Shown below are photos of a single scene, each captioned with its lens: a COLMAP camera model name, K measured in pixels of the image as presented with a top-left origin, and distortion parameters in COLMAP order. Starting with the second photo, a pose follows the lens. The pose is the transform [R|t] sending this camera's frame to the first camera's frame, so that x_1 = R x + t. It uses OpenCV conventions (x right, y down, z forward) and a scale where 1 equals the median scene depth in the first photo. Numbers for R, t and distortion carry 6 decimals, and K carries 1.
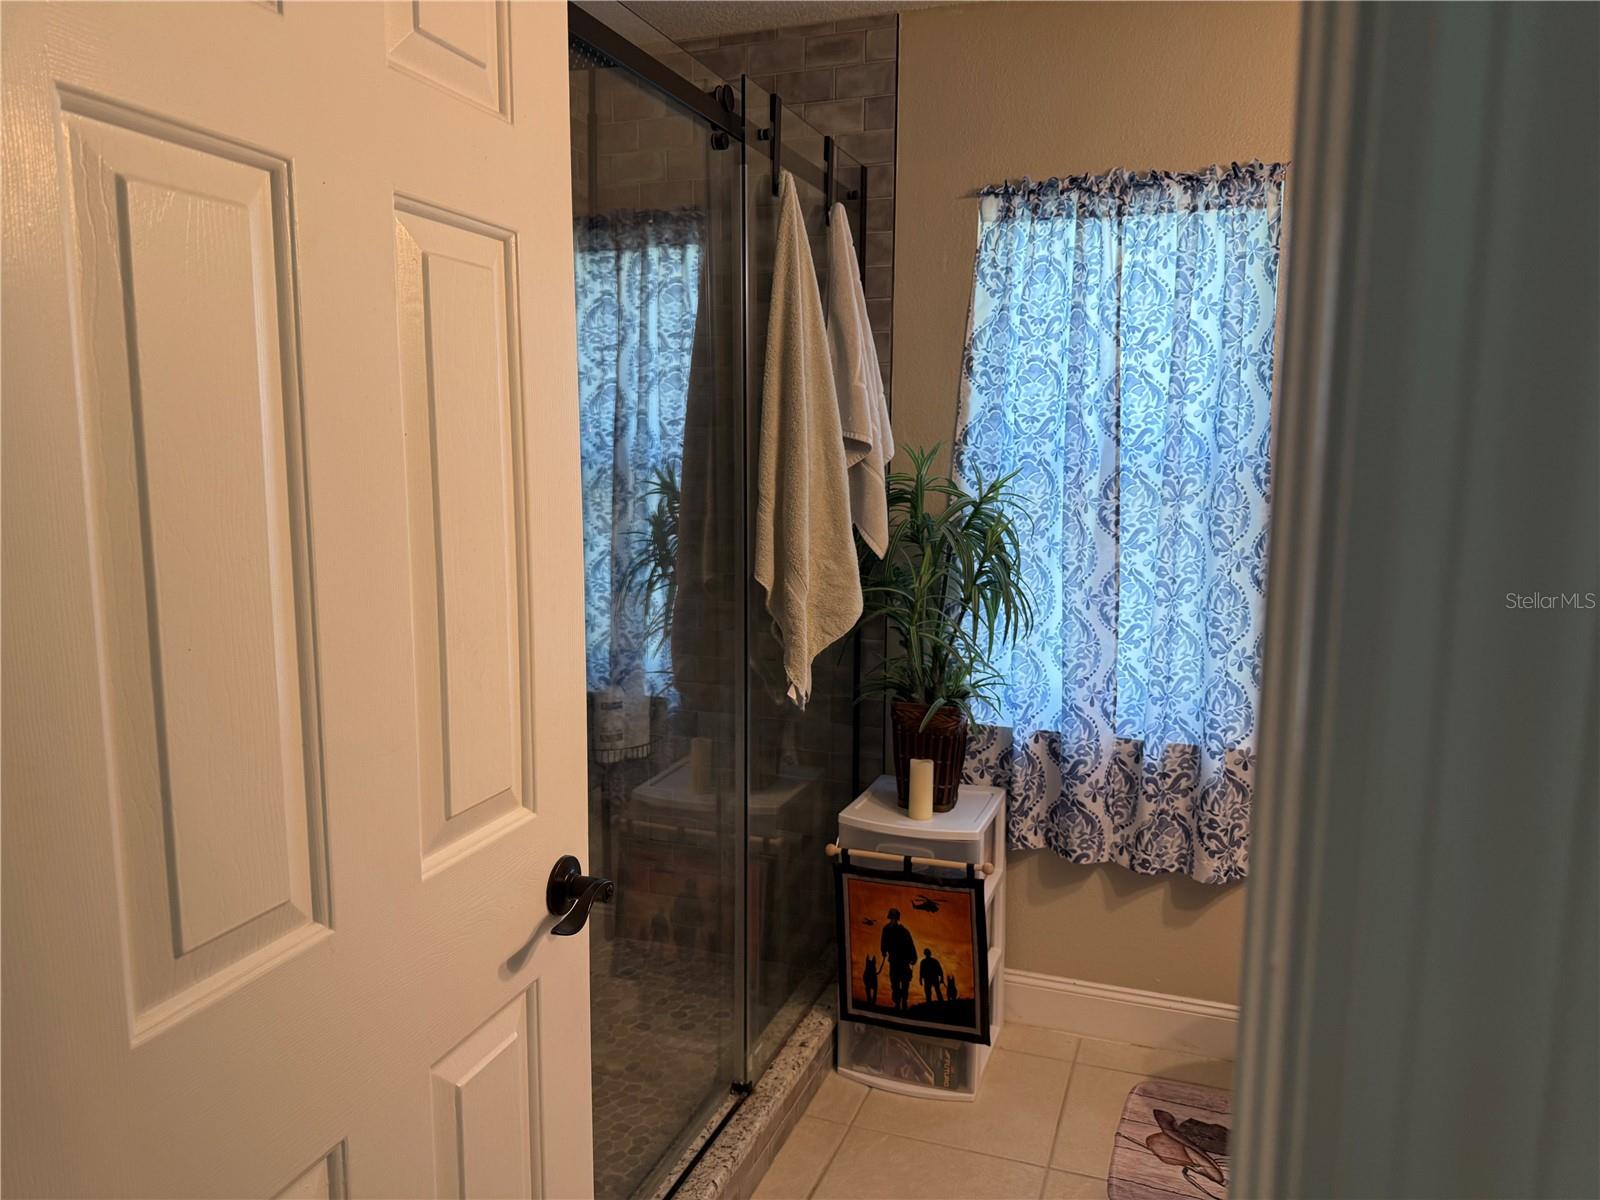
lens RADIAL K [[1133.7, 0, 791.9], [0, 1133.7, 600.2], [0, 0, 1]] dist [0.044627, -0.051255]
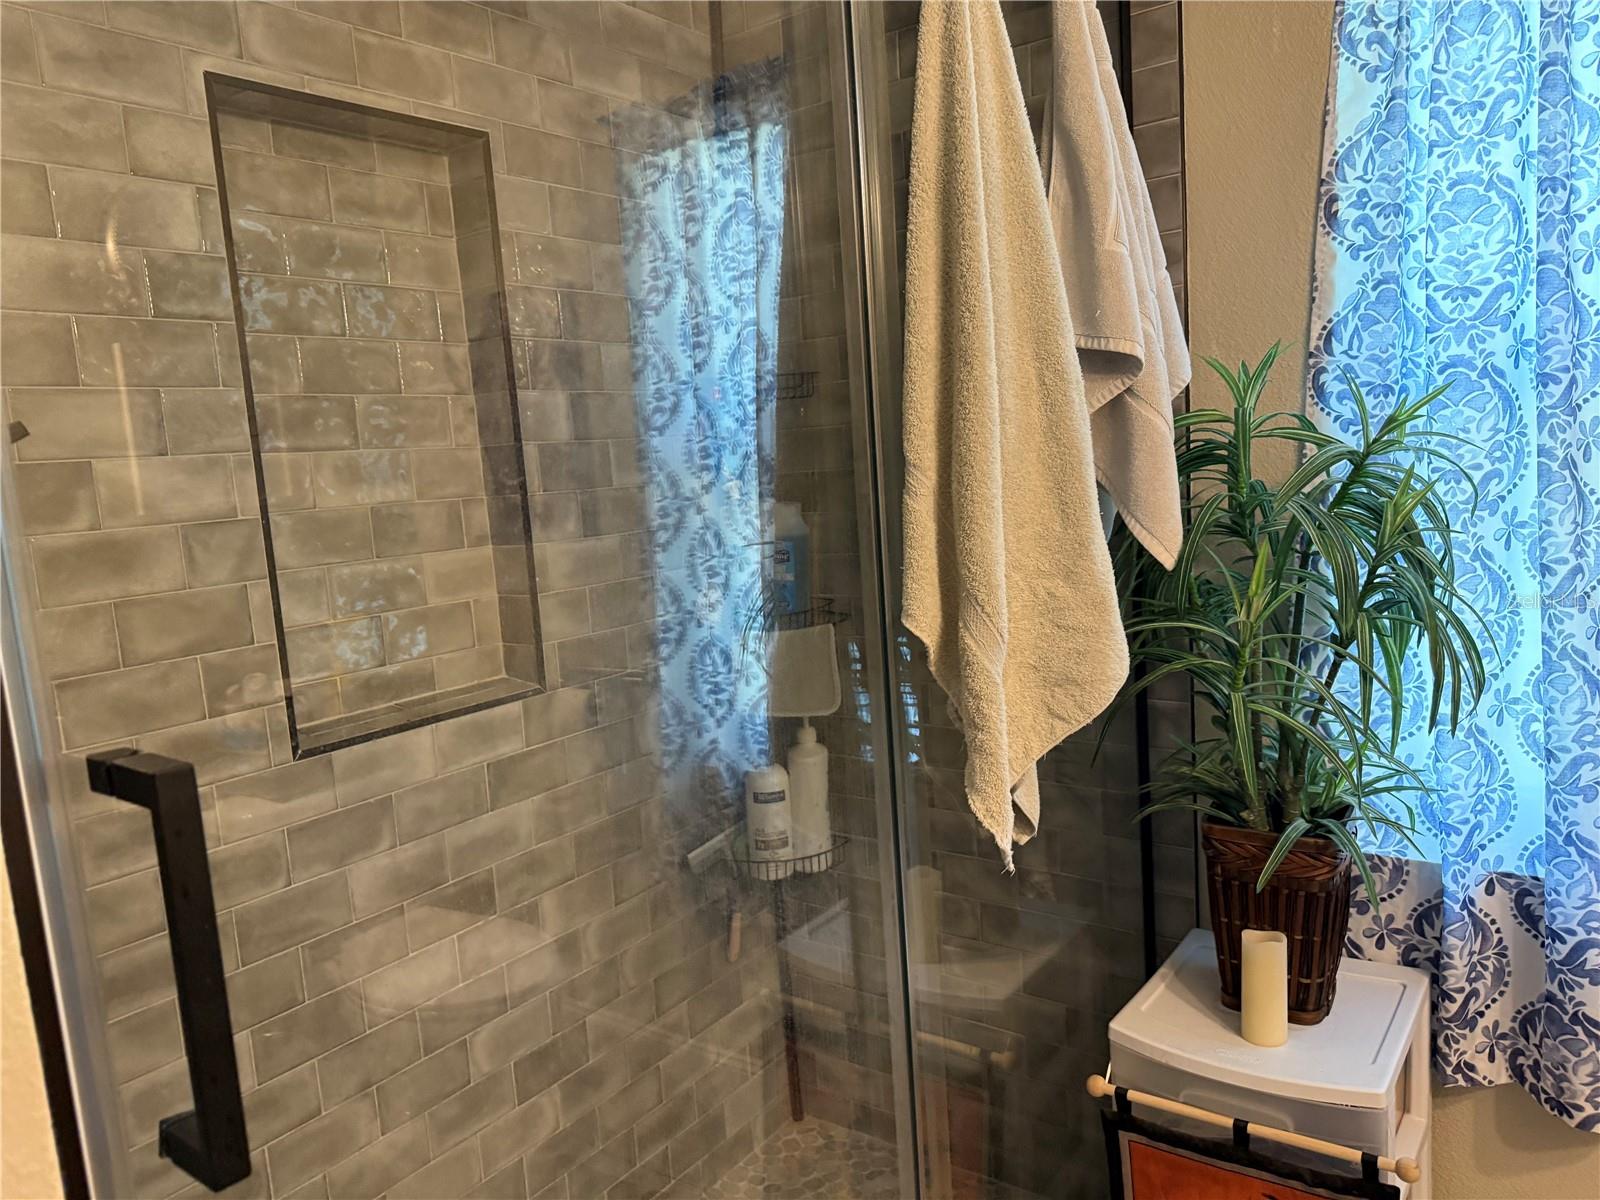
lens RADIAL K [[1119.5, 0, 796.9], [0, 1119.5, 618.6], [0, 0, 1]] dist [-0.005418, -0.009916]
pose [[0.959208, -0.034118, -0.280634, 0.053538], [0.036702, 0.999318, 0.003957, -0.020622], [0.280308, -0.014095, 0.959807, 0.412207]]
